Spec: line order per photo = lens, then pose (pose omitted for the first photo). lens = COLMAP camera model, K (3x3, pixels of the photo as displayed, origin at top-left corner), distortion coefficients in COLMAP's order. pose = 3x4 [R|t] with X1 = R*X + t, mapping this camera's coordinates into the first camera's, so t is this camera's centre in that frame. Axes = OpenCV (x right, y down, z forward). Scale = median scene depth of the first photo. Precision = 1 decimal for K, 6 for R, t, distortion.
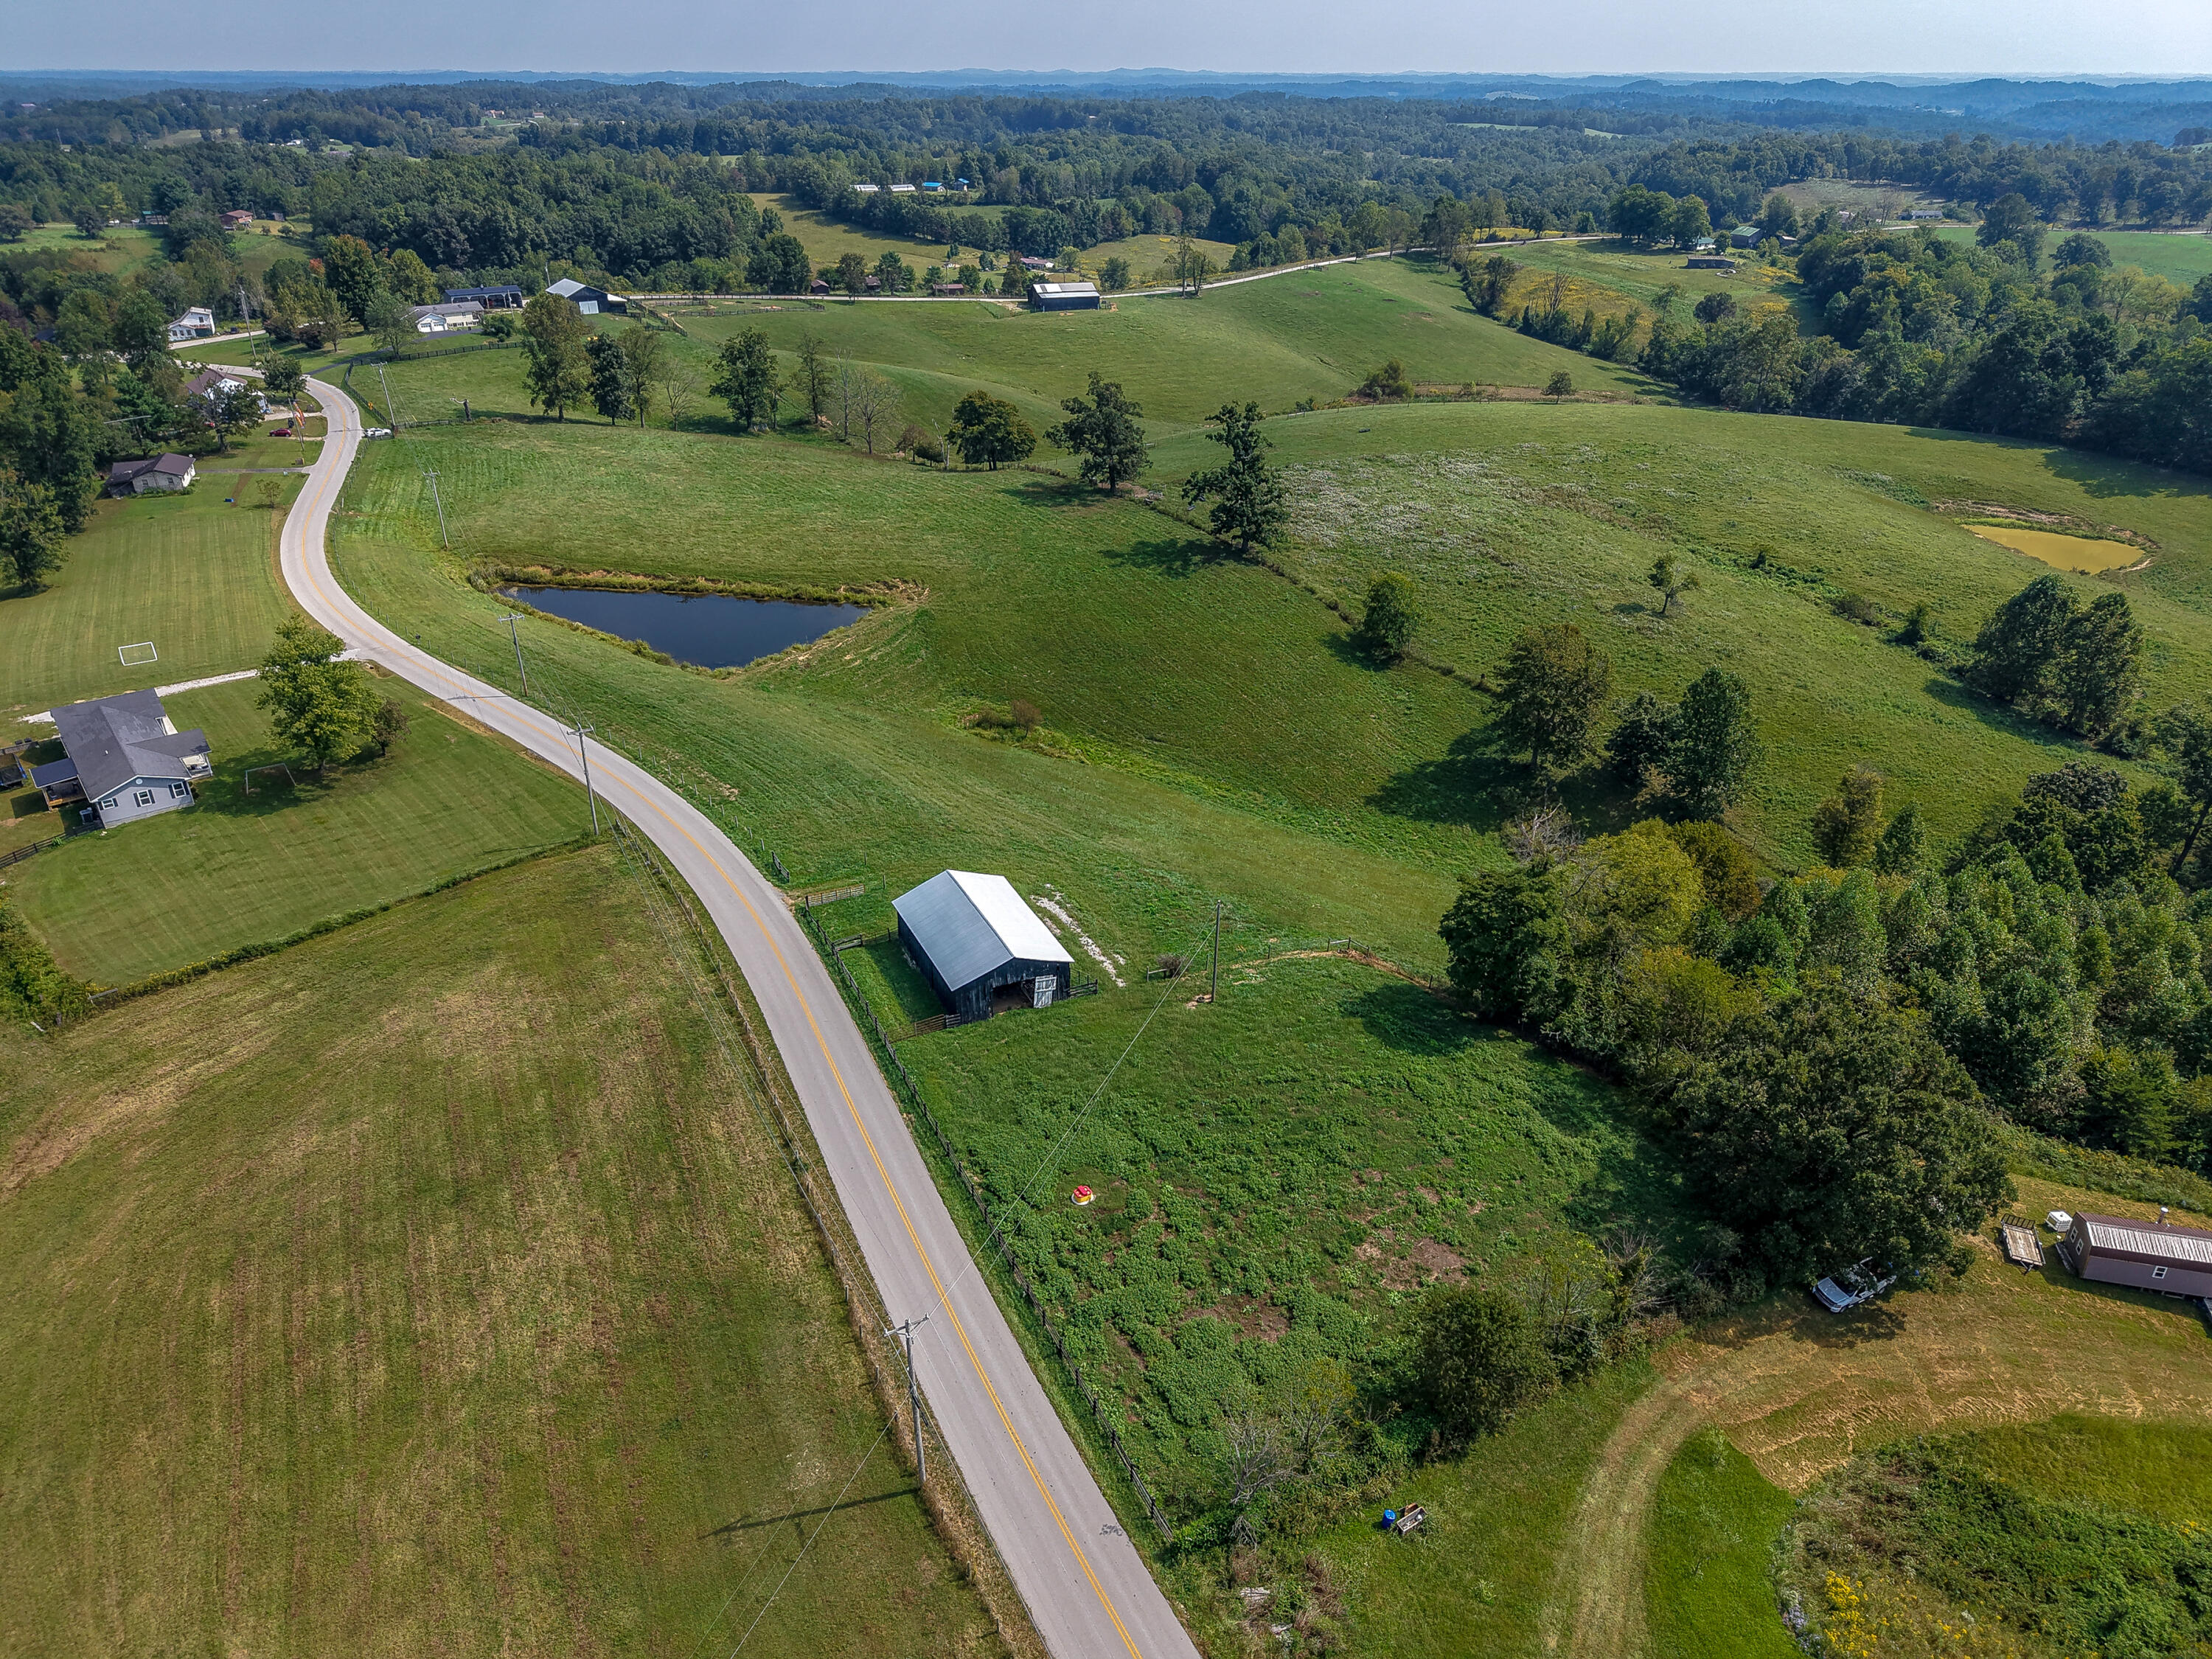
lens RADIAL K [[1484.0, 0, 1105.5], [0, 1484.0, 826.1], [0, 0, 1]] dist [0.017211, -0.012579]
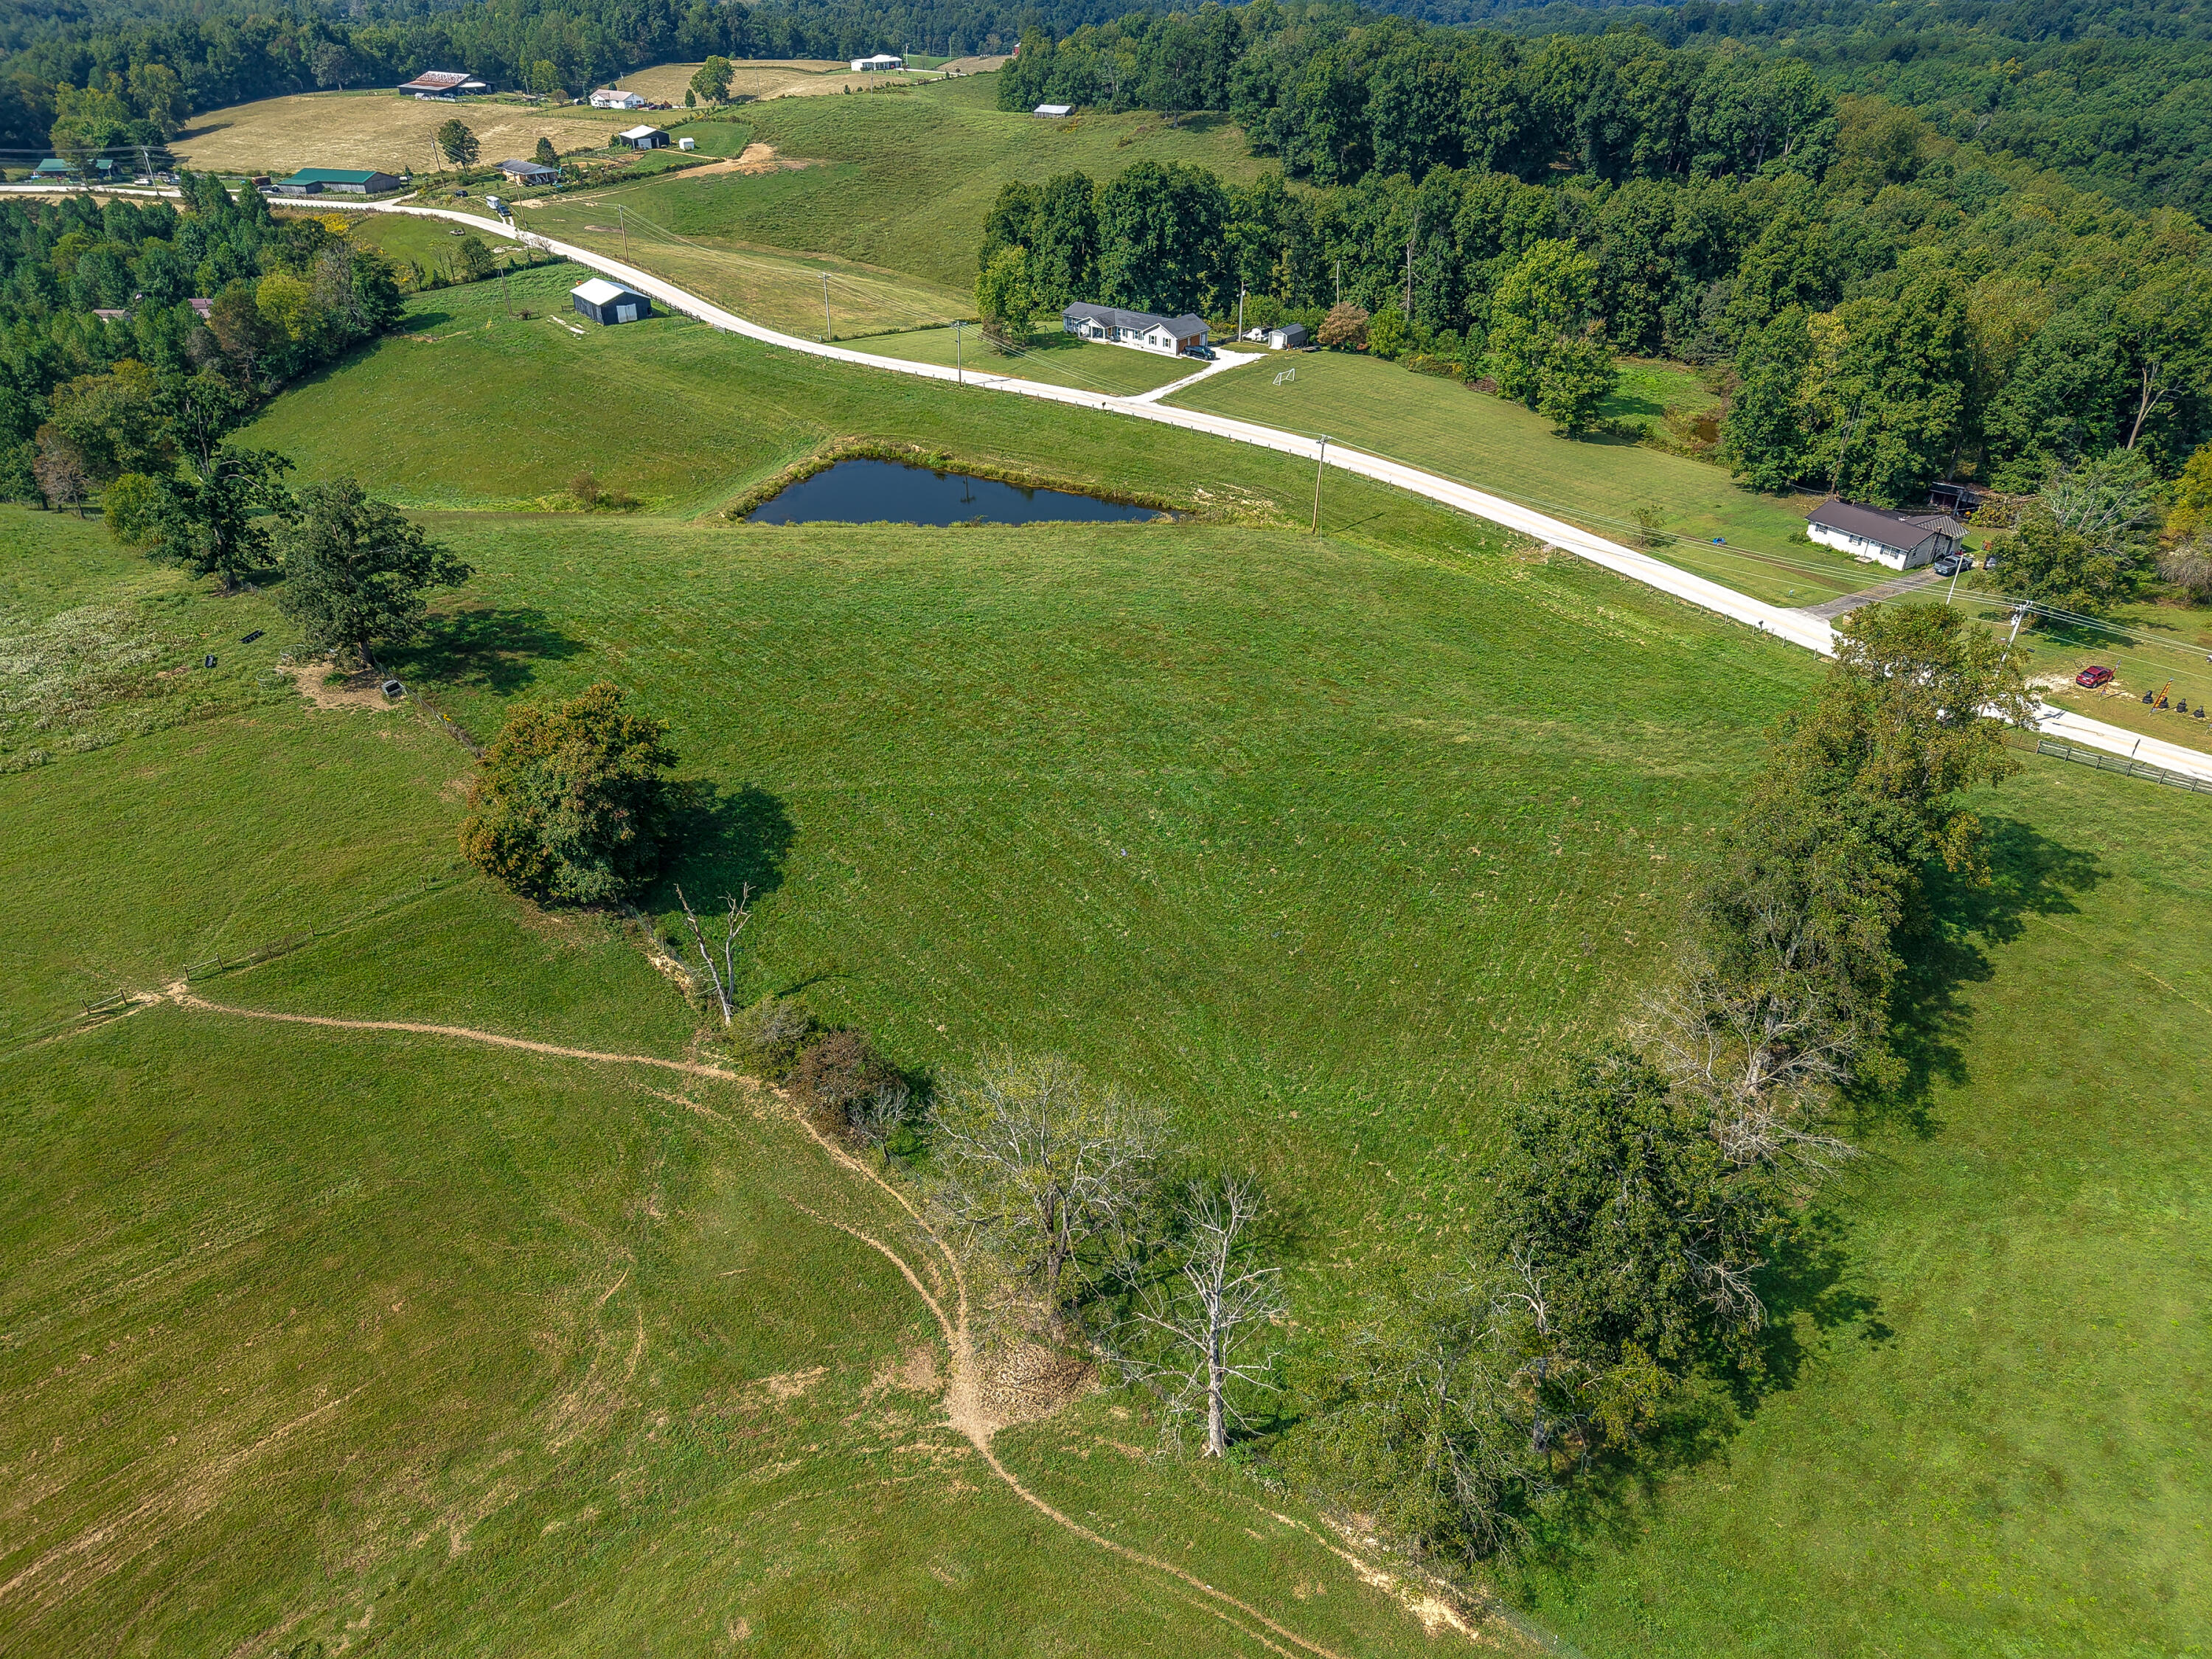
lens RADIAL K [[1484.0, 0, 1112.6], [0, 1484.0, 833.1], [0, 0, 1]] dist [0.017211, -0.012579]
pose [[-0.979507, 0.102322, -0.173481, -0.189272], [-0.094201, 0.528578, 0.843642, -0.789405], [0.178021, 0.842695, -0.508108, 1.576408]]
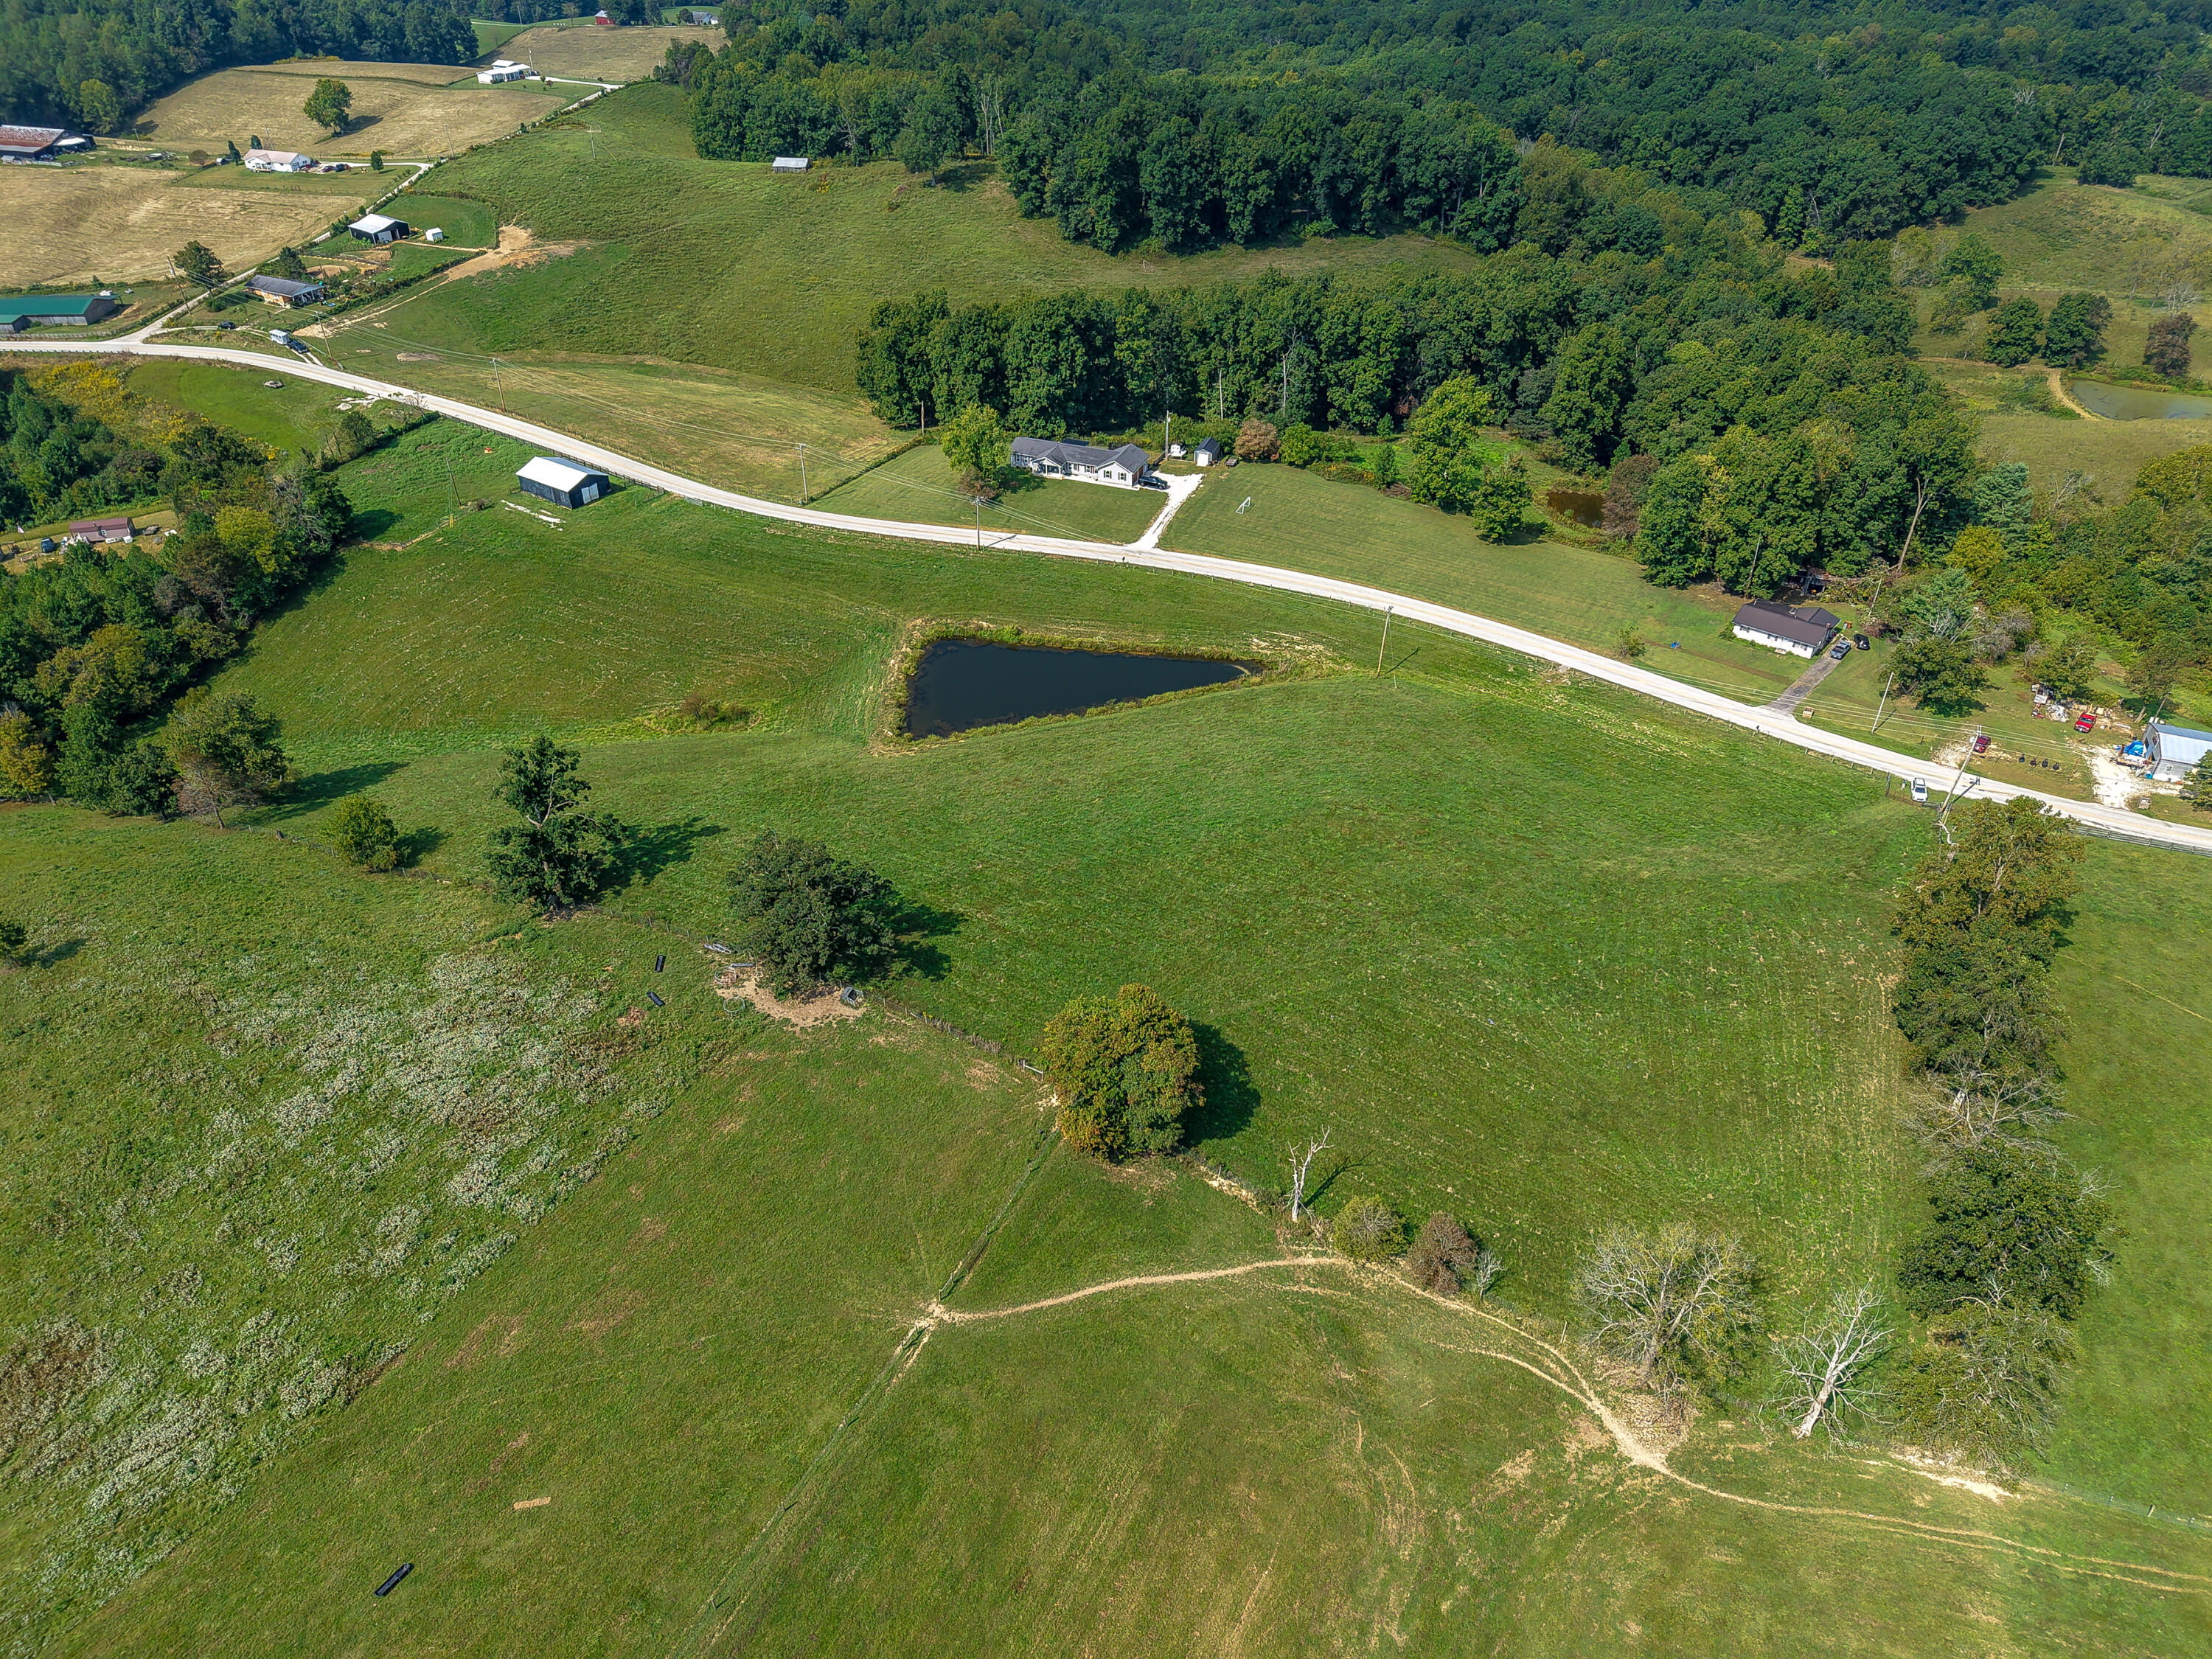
lens RADIAL K [[1484.0, 0, 1113.6], [0, 1484.0, 834.2], [0, 0, 1]] dist [0.017211, -0.012579]
pose [[-0.863120, 0.289508, -0.413773, 0.158548], [-0.235116, 0.494761, 0.836619, -0.957118], [0.446927, 0.819388, -0.358970, 1.415229]]
